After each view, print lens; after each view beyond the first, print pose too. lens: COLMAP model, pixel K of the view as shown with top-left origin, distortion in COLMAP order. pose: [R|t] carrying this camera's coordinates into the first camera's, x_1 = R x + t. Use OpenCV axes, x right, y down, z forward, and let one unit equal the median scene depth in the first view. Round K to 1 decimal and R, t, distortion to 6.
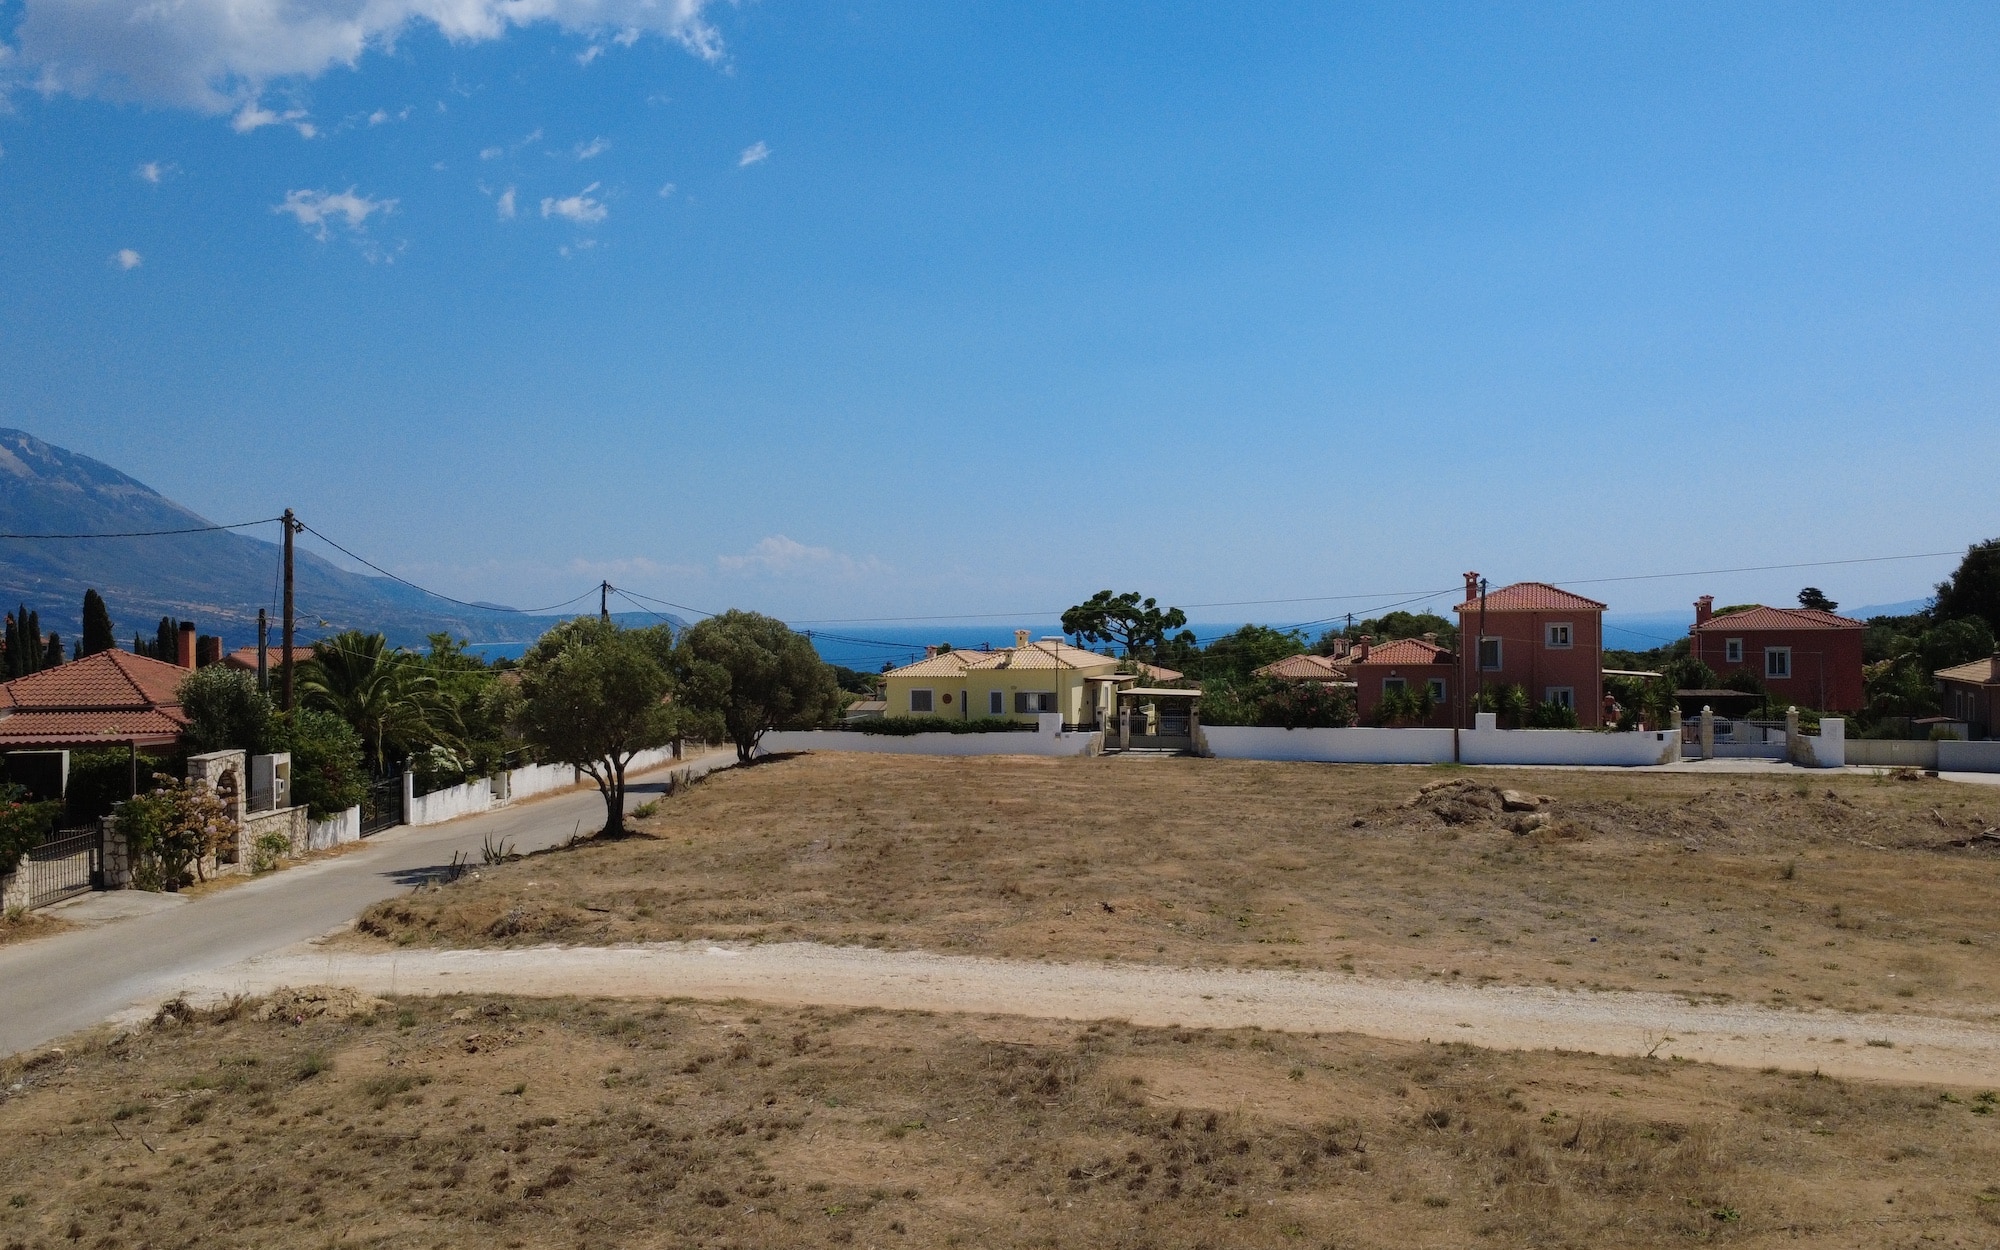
lens RADIAL K [[1617.3, 0, 993.8], [0, 1617.3, 627.8], [0, 0, 1]] dist [-0.004770, 0.006277]
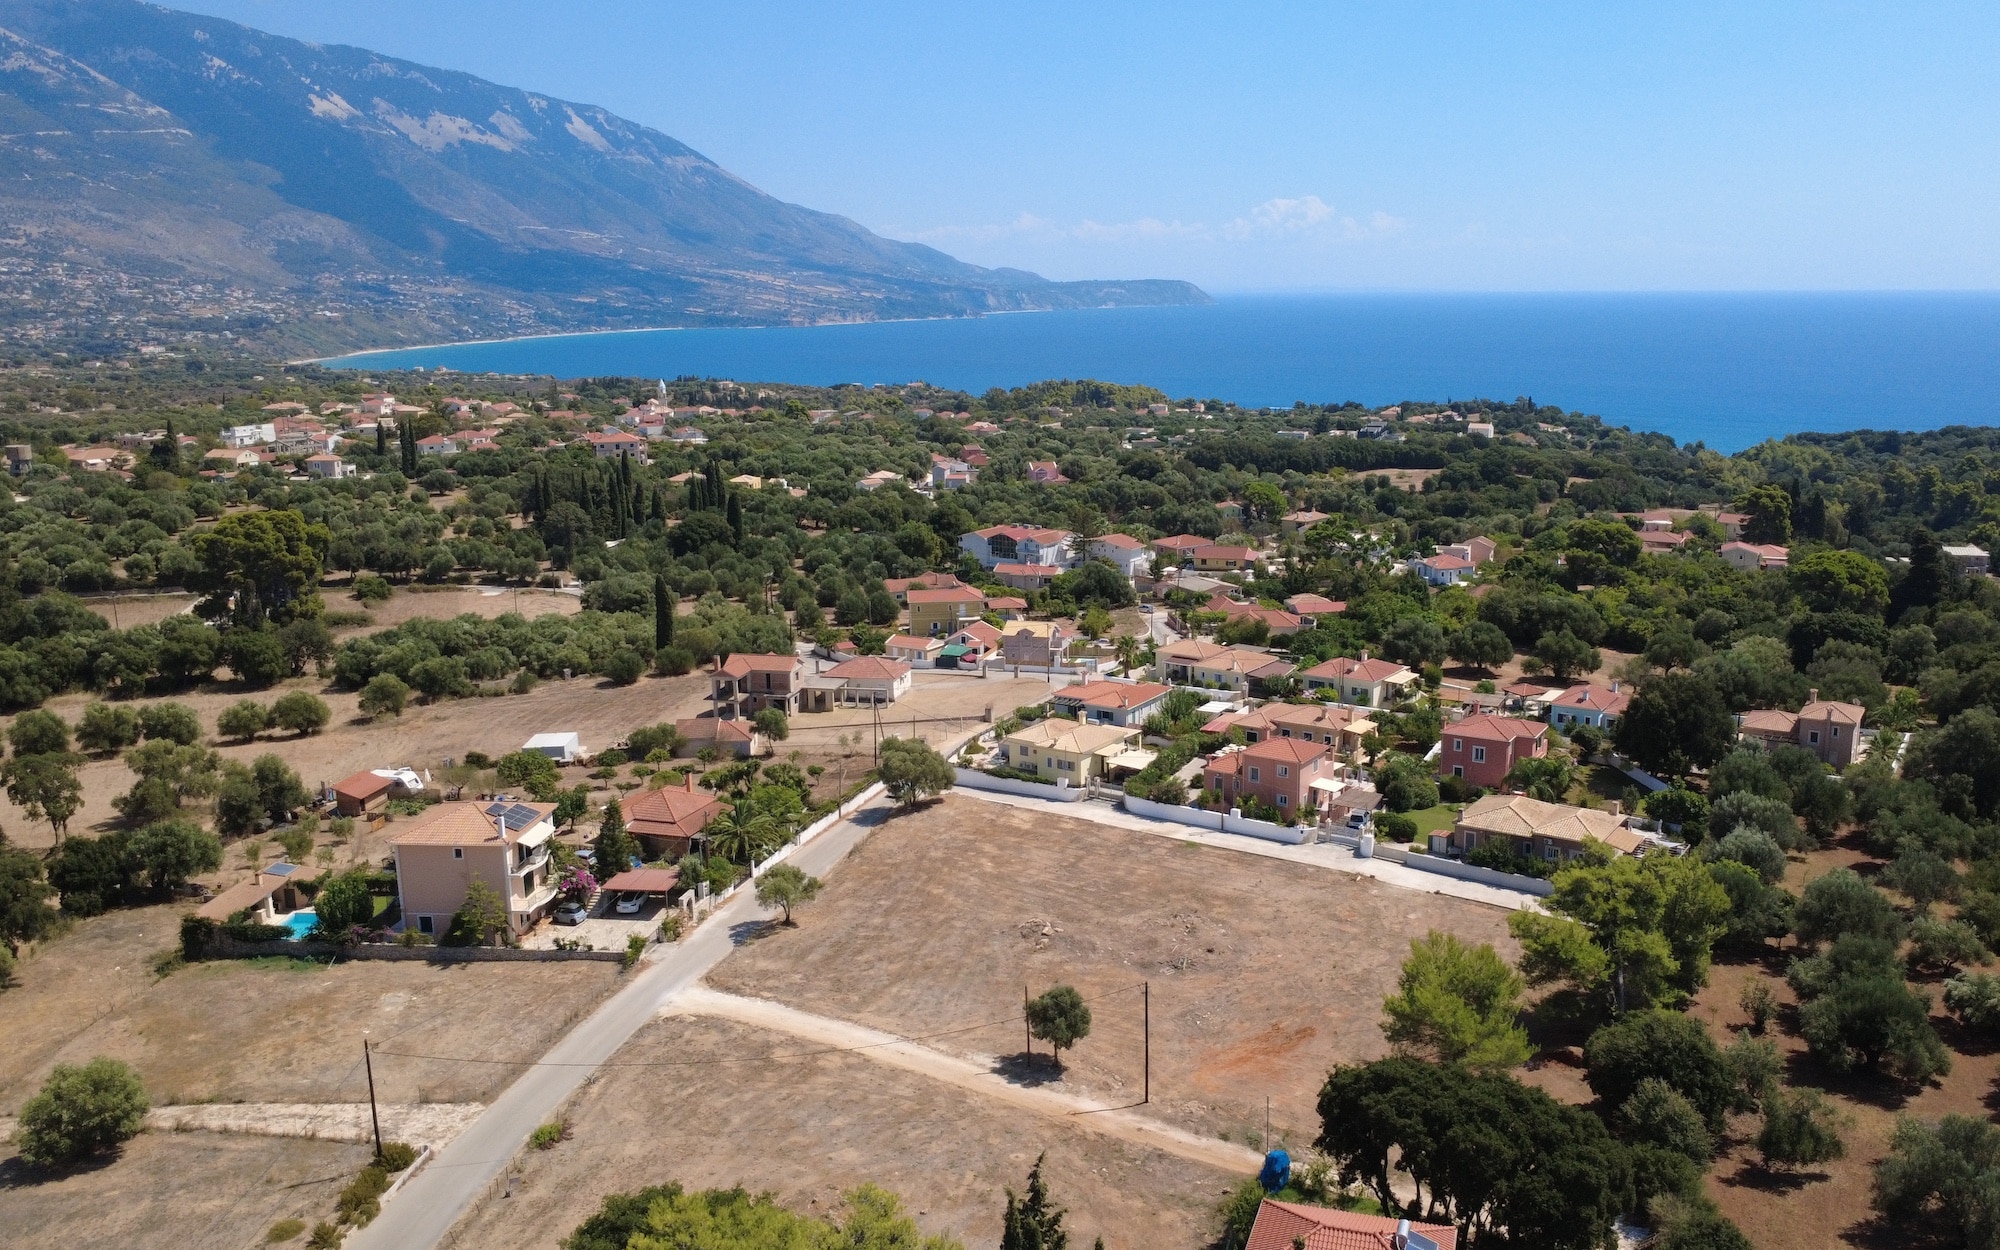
lens RADIAL K [[1617.3, 0, 1101.6], [0, 1617.3, 646.5], [0, 0, 1]] dist [-0.004770, 0.006277]
pose [[0.968211, 0.061114, -0.242554, 0.626607], [-0.006589, 0.975588, 0.219509, -0.620733], [0.250047, -0.210933, 0.944978, -1.030249]]
